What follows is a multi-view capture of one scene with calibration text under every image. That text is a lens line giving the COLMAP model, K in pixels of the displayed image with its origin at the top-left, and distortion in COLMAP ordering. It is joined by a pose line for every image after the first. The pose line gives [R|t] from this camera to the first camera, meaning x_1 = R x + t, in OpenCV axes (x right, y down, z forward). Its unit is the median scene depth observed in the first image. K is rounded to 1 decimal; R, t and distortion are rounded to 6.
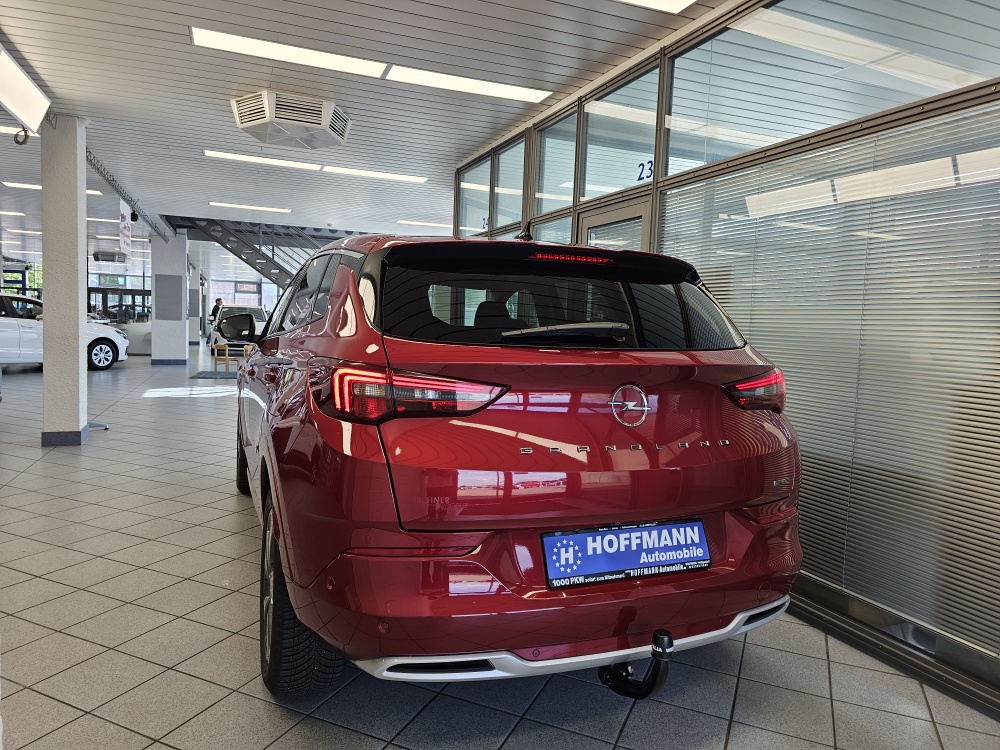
lens RADIAL K [[674.4, 0, 503.2], [0, 674.4, 371.3], [0, 0, 1]] dist [0.052785, -0.061070]
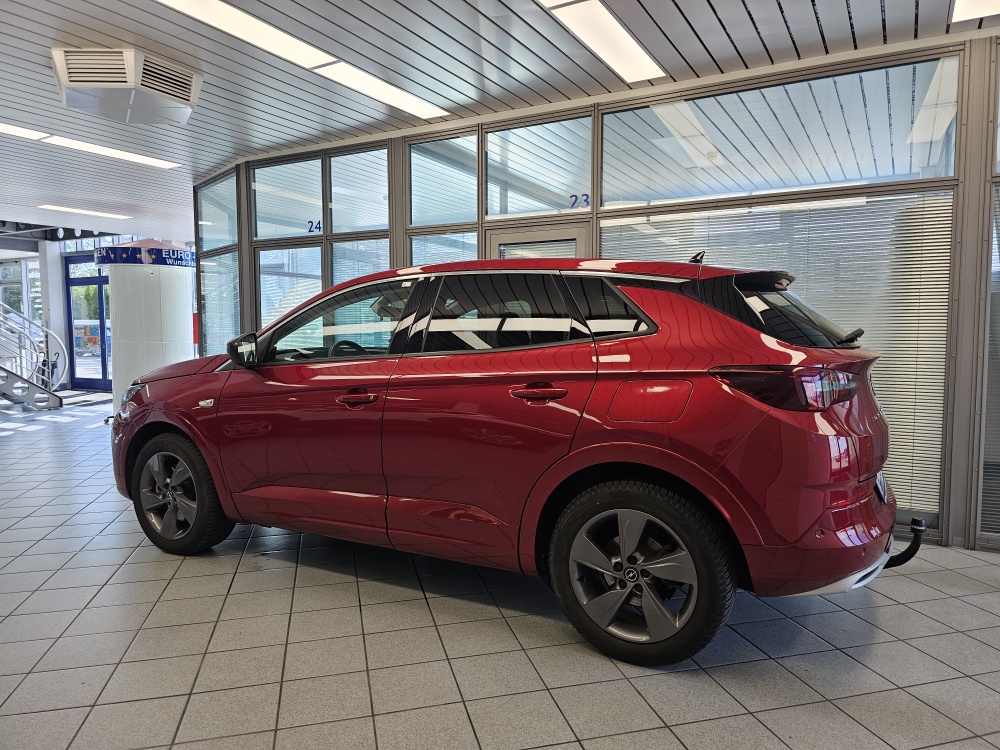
lens RADIAL K [[674.4, 0, 503.2], [0, 674.4, 371.3], [0, 0, 1]] dist [0.052785, -0.061070]
pose [[0.781263, -0.069387, 0.620334, -0.201320], [0.069695, 0.997285, 0.023774, -0.010010], [-0.620299, 0.024660, 0.783978, 0.045116]]
